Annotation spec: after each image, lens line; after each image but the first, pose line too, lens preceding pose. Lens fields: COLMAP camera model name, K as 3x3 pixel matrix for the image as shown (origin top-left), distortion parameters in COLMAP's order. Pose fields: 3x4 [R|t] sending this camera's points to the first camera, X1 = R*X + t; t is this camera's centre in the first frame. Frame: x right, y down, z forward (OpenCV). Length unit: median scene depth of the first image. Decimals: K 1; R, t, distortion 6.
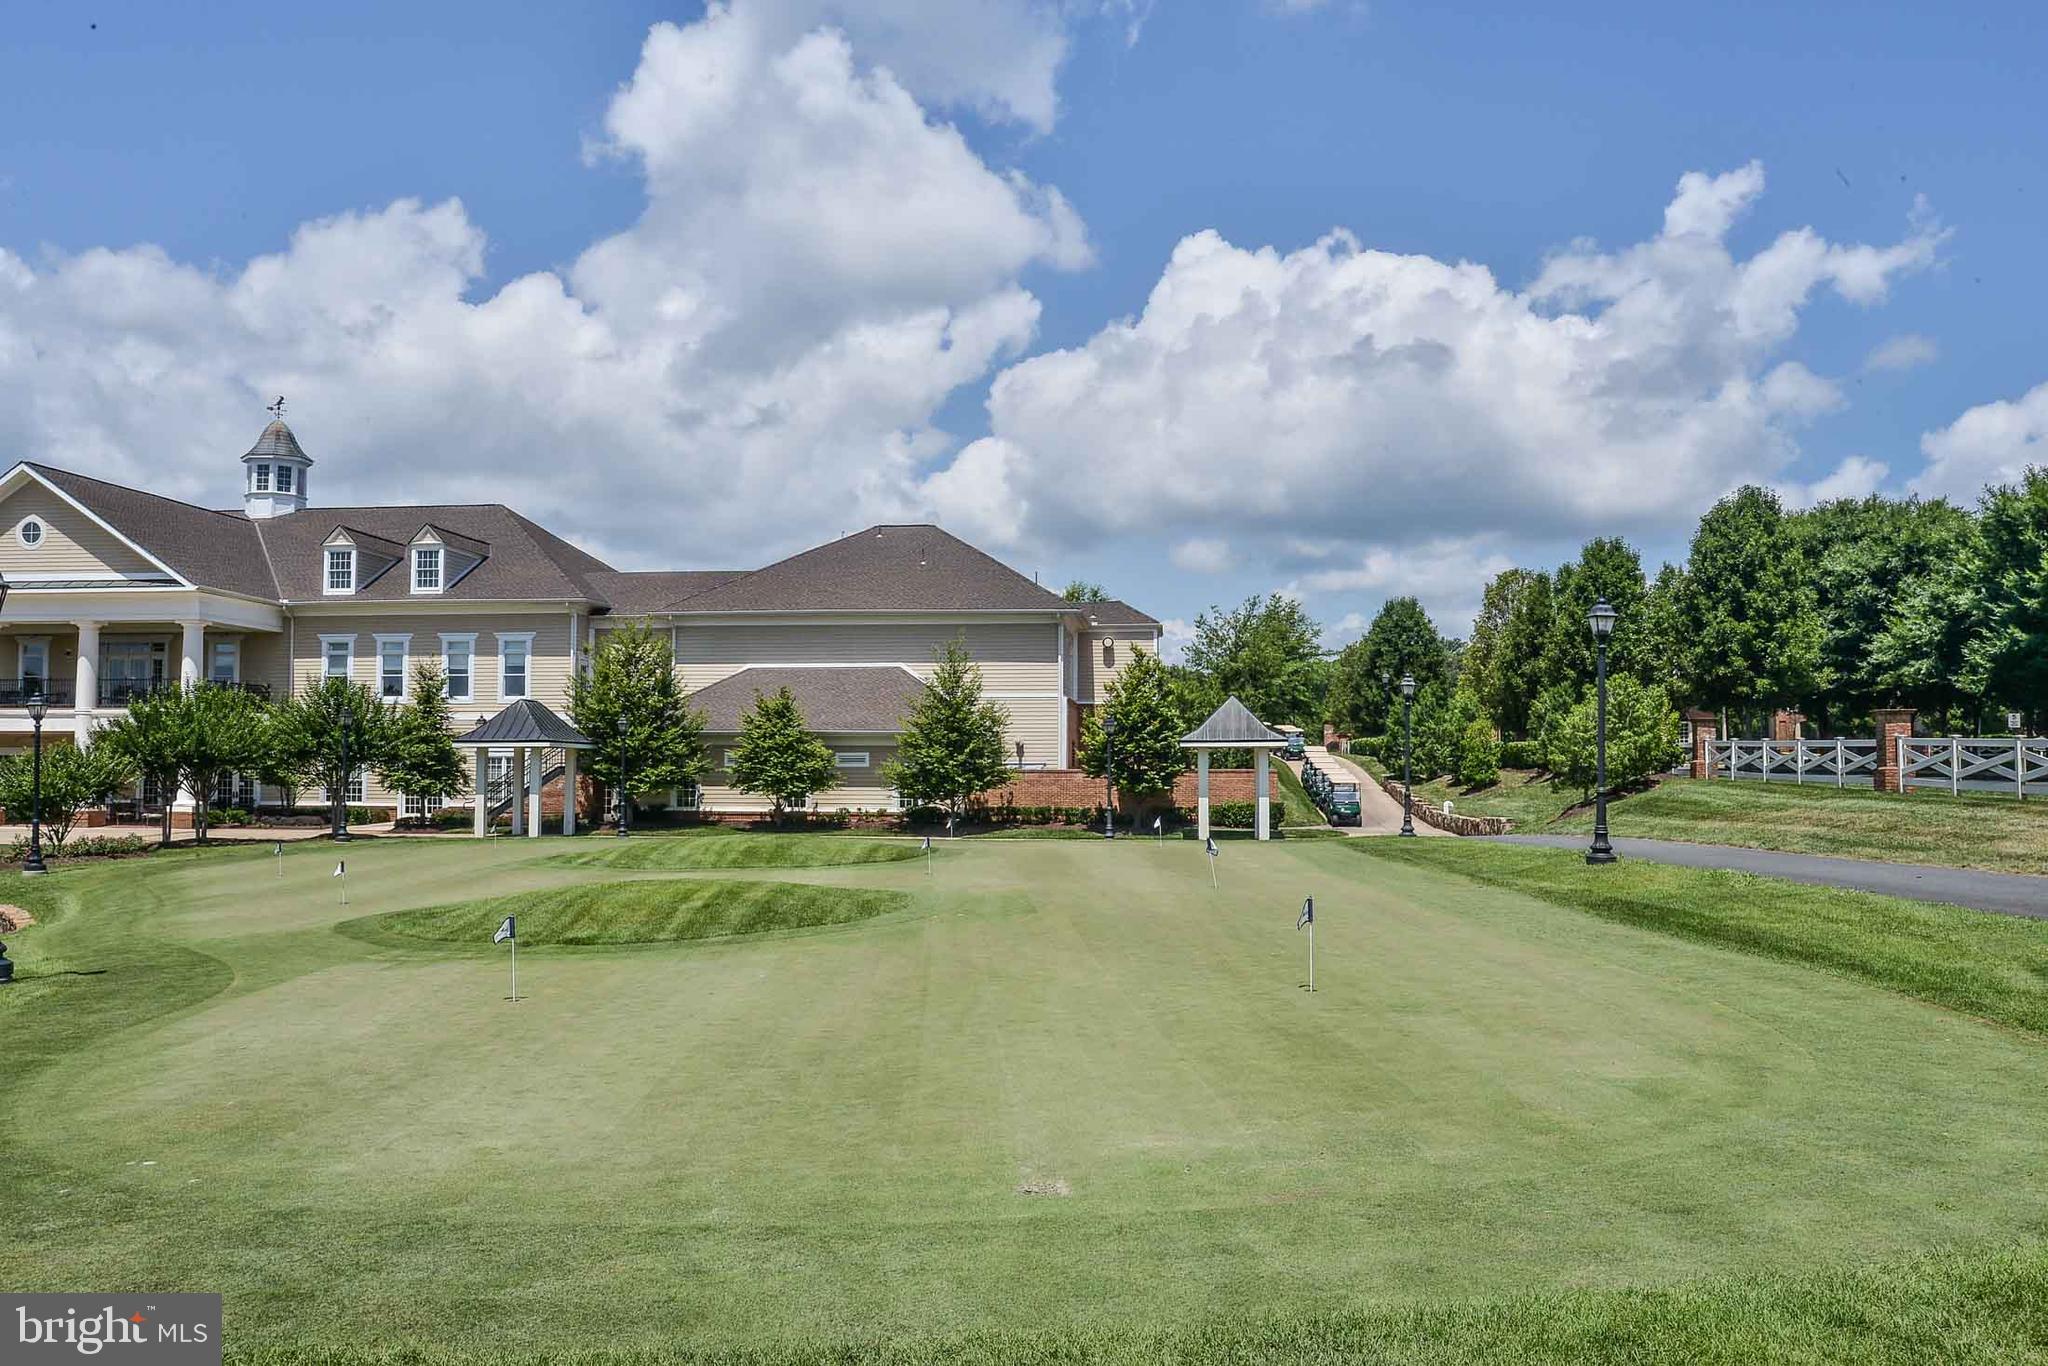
lens RADIAL K [[1727.2, 0, 1029.8], [0, 1727.2, 690.3], [0, 0, 1]] dist [-0.039918, 0.020777]
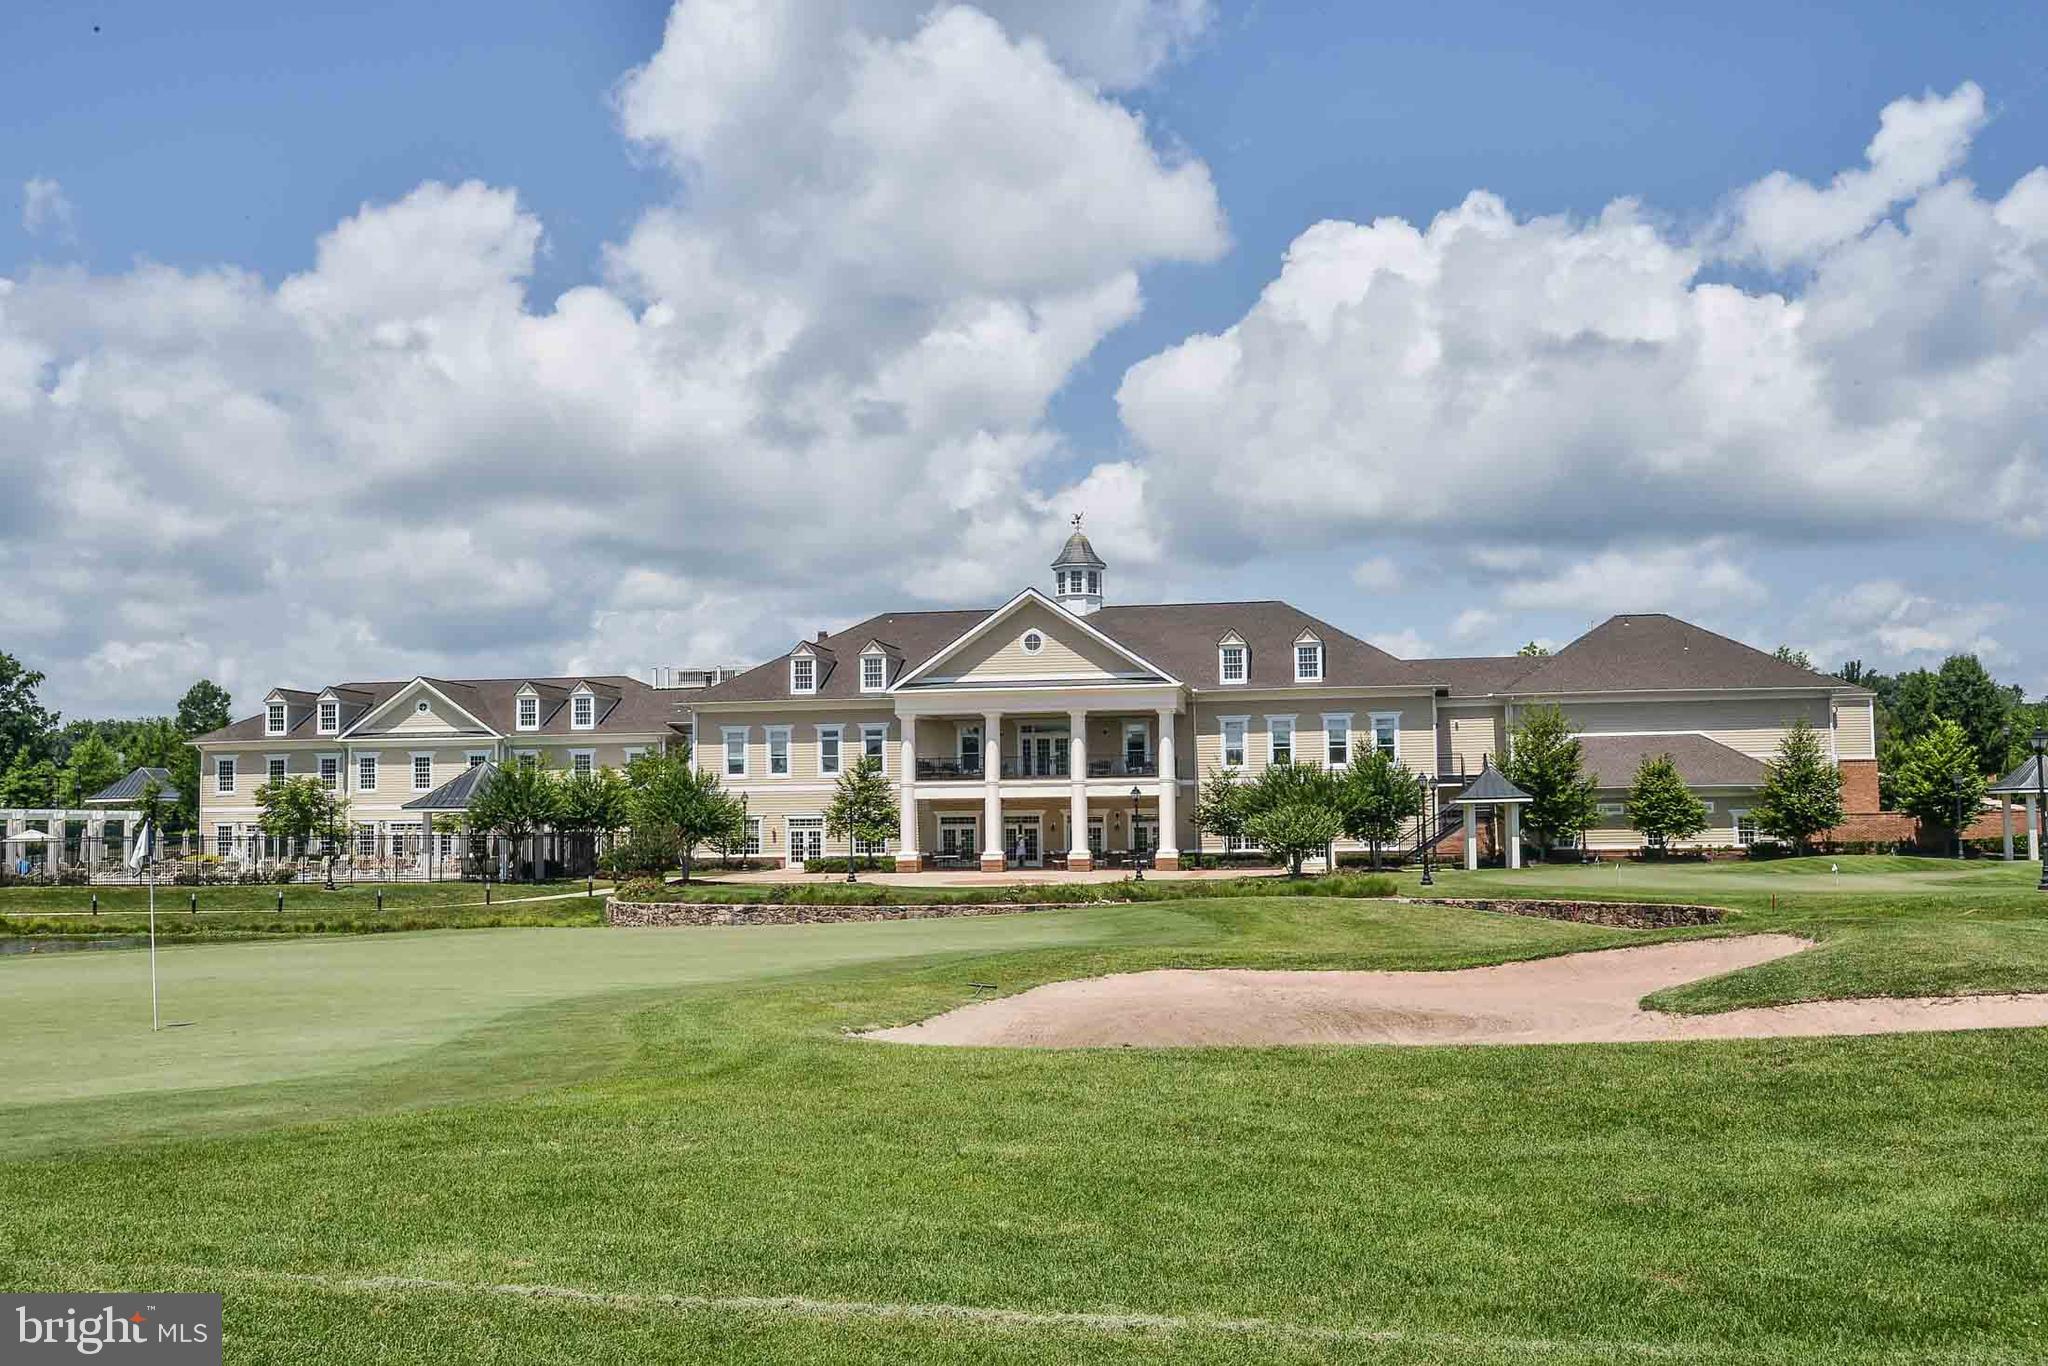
lens RADIAL K [[2030.4, 0, 1010.1], [0, 2030.4, 686.4], [0, 0, 1]] dist [-0.021388, 0.000000]
pose [[0.998334, -0.020226, -0.054032, -0.488399], [0.018968, 0.999540, -0.023685, -0.021833], [0.054486, 0.022621, 0.998258, -0.493993]]
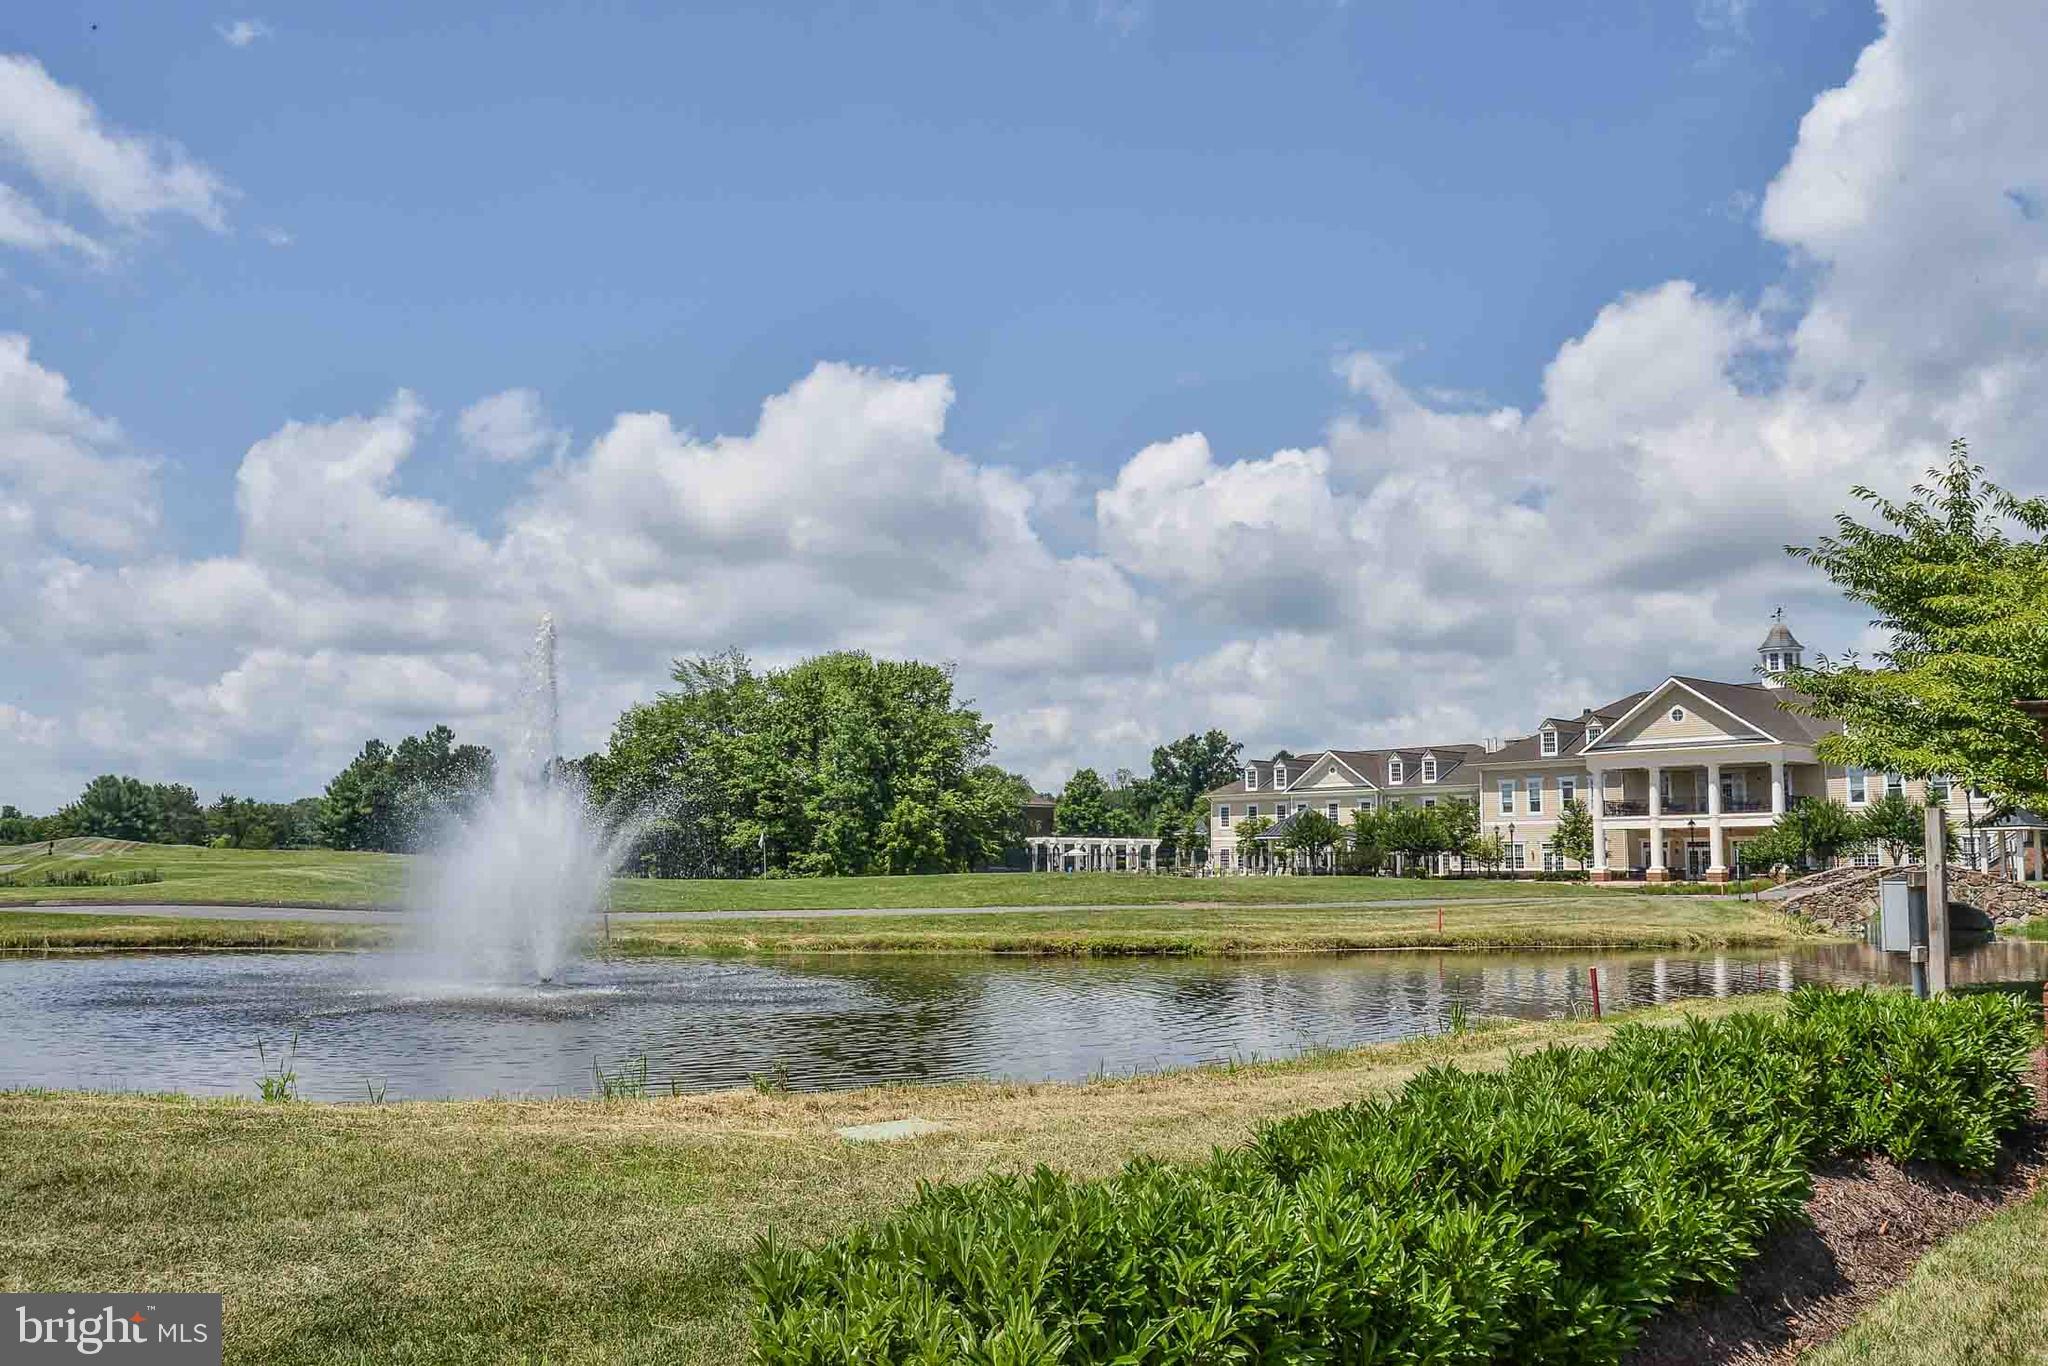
lens RADIAL K [[1734.4, 0, 1019.8], [0, 1734.4, 671.5], [0, 0, 1]] dist [-0.030410, 0.002747]
pose [[0.751809, -0.079623, -0.654556, 0.074831], [0.037270, 0.996227, -0.078377, -0.021244], [0.658326, 0.034529, 0.751940, -0.751737]]
